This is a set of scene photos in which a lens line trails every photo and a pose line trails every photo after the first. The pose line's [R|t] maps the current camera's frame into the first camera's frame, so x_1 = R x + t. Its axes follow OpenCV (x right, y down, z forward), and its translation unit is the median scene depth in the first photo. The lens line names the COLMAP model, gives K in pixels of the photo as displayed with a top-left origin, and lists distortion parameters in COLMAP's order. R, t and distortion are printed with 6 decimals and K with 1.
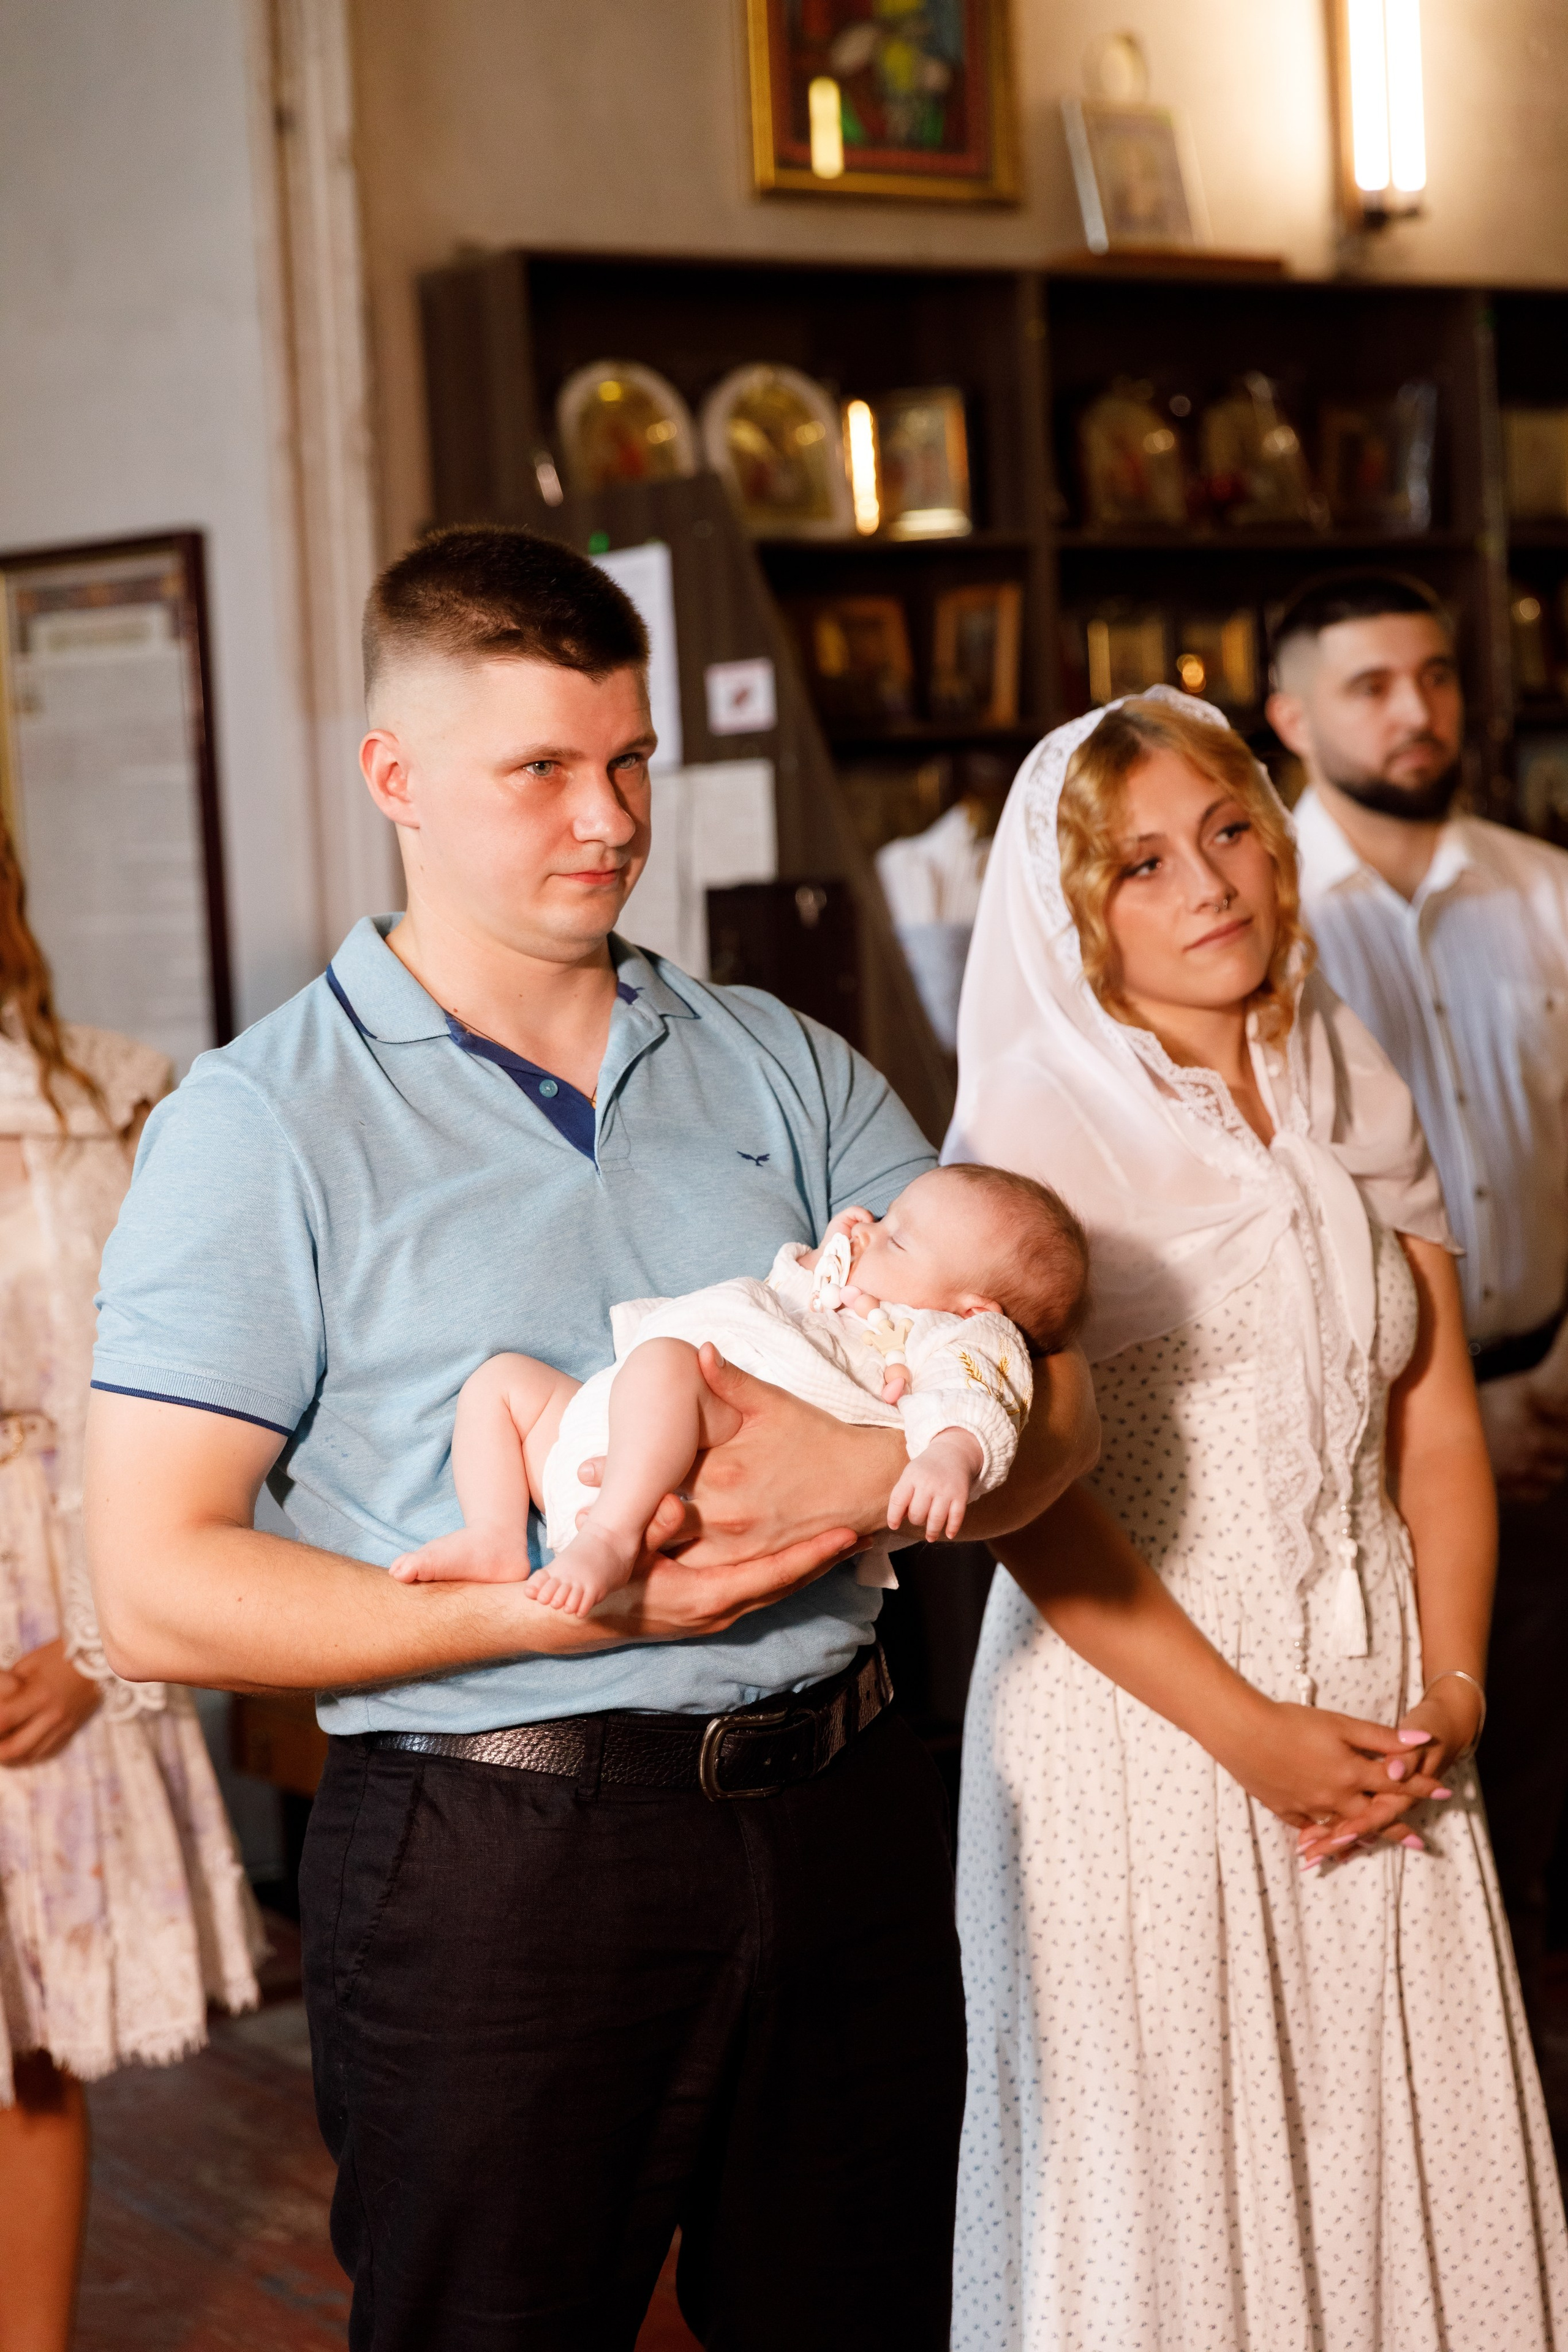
lens RADIAL K [[4653.6, 0, 764.2], [0, 4653.6, 1159.9], [0, 0, 1]] dist [-0.014757, 0.000000]
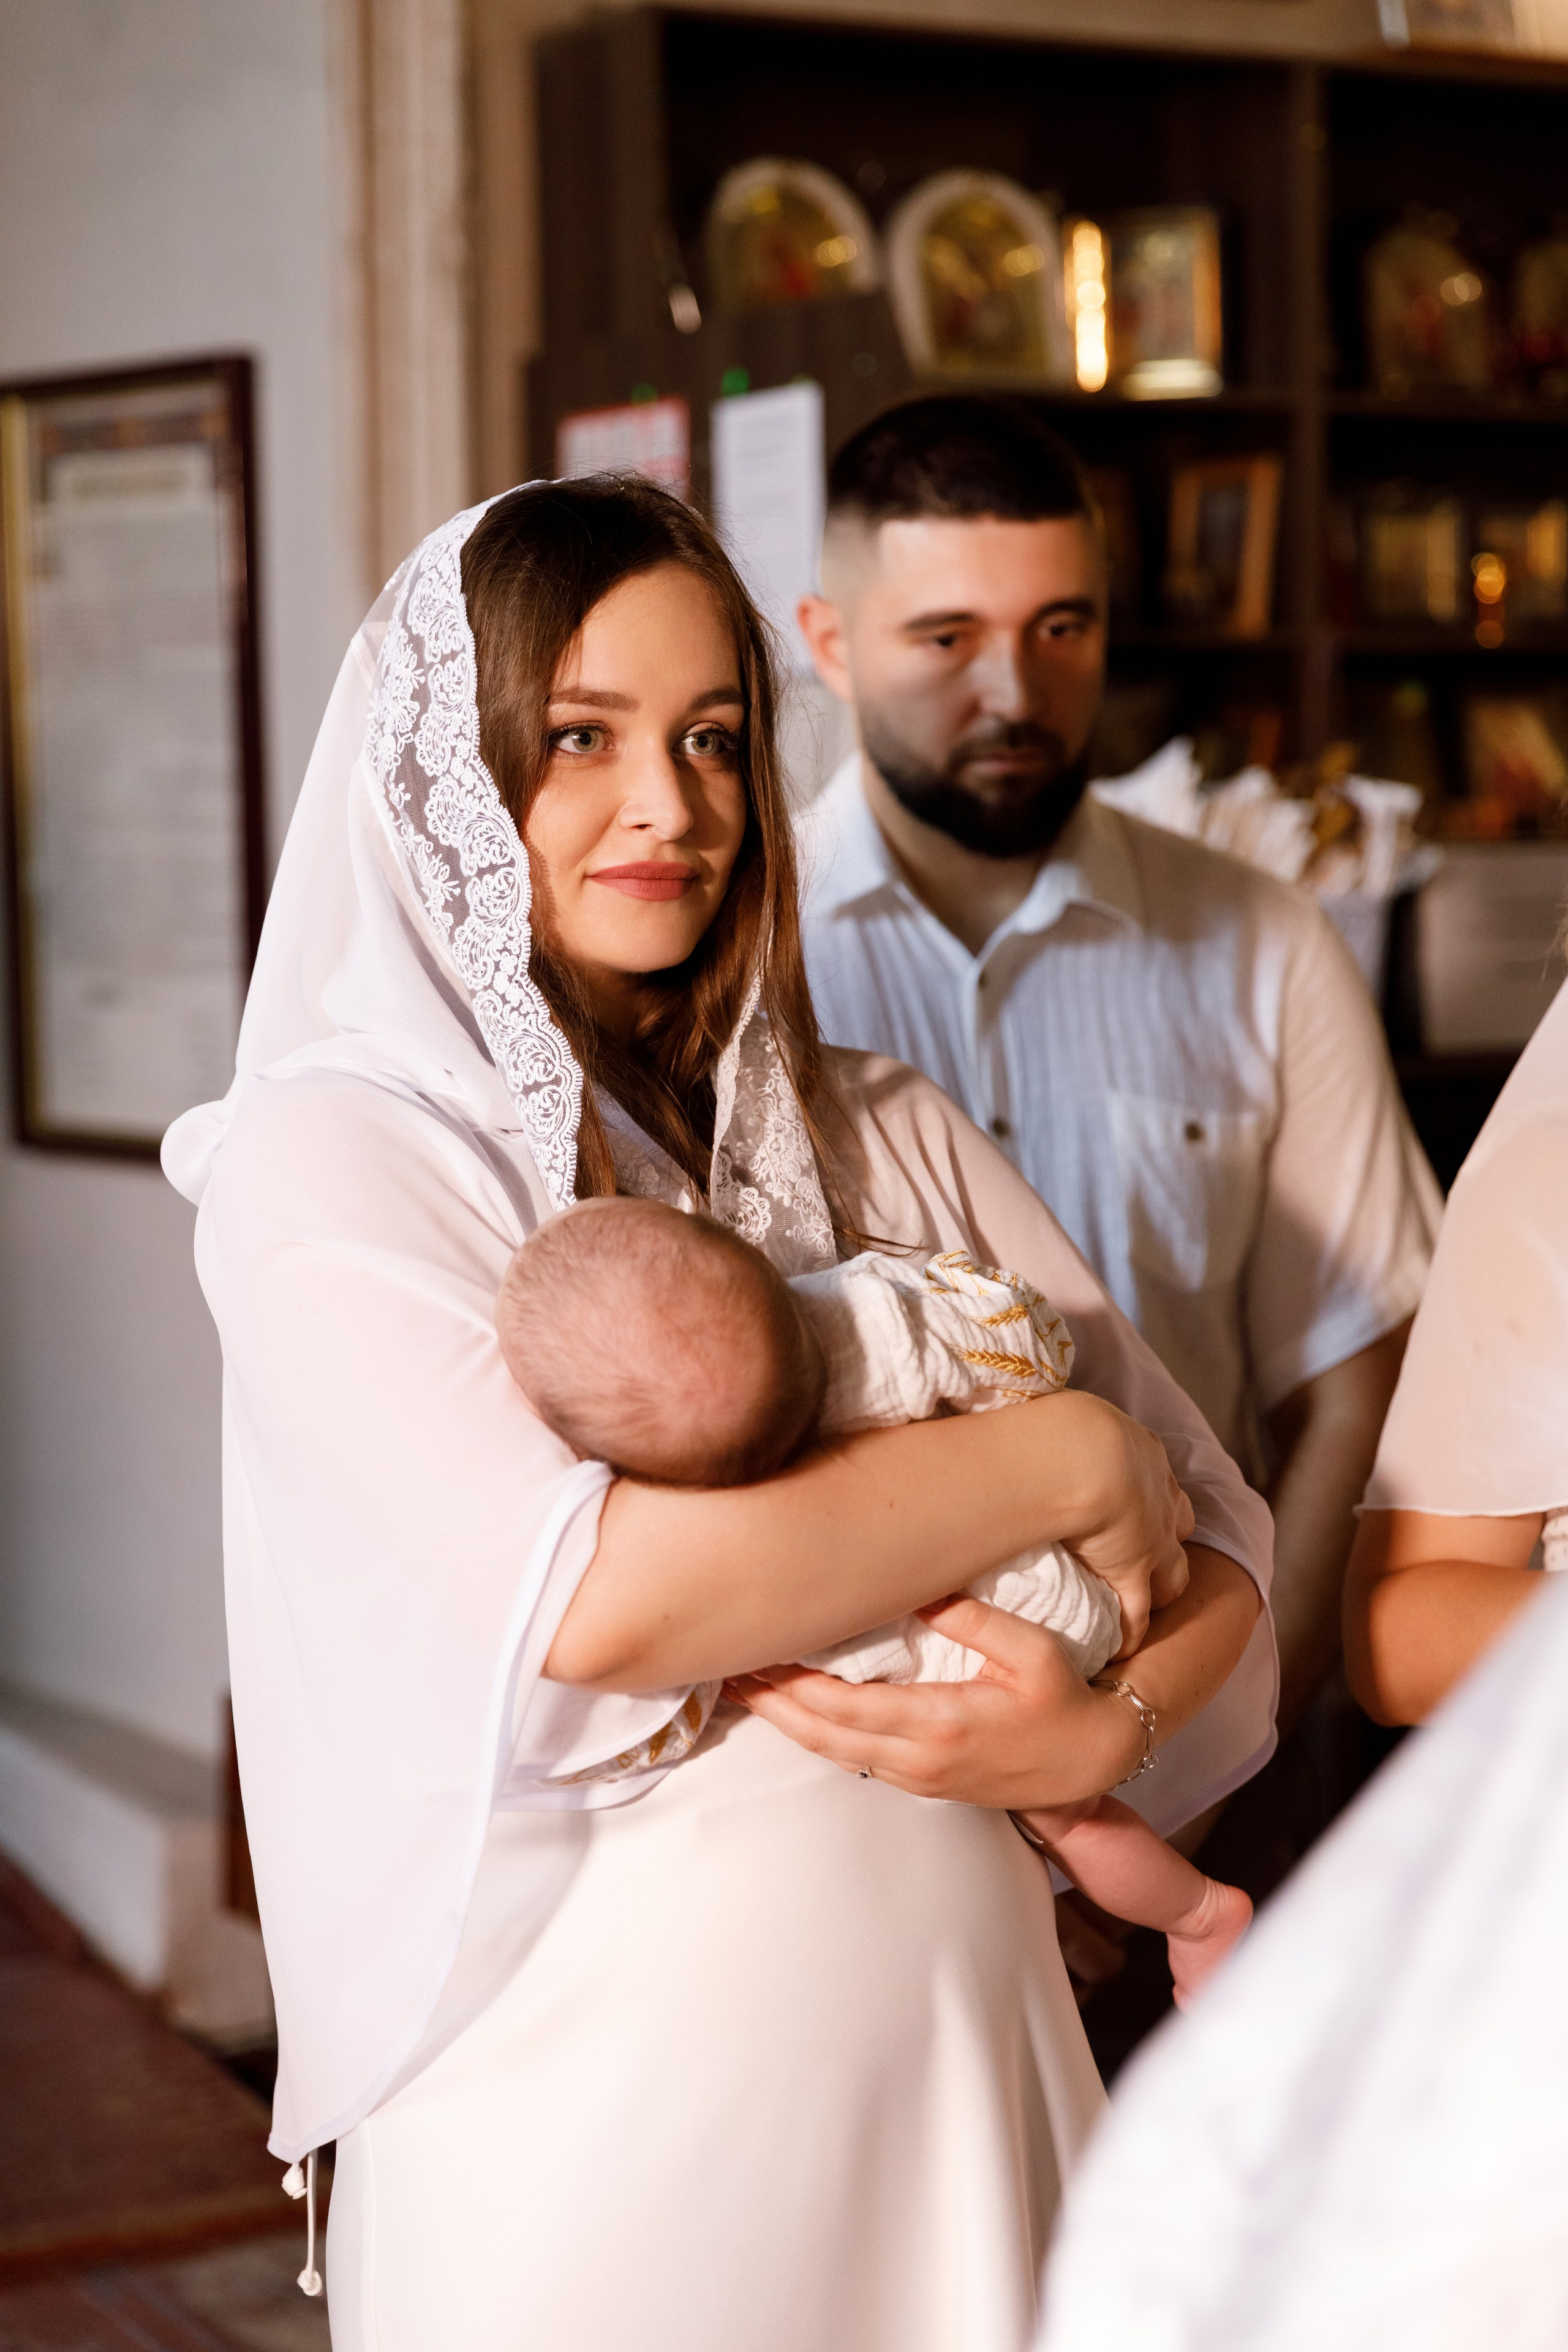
lens RADIAL K [[4653.6, 0, 778.3], [0, 4653.6, 1170.7], [0, 0, 1]] dist [-0.014757, 0.000000]
pose [[0.997862, 0.040915, -0.050963, 0.015471], [-0.039765, 0.998935, 0.023386, -0.017720], [0.051866, -0.021309, 0.998427, 0.204154]]
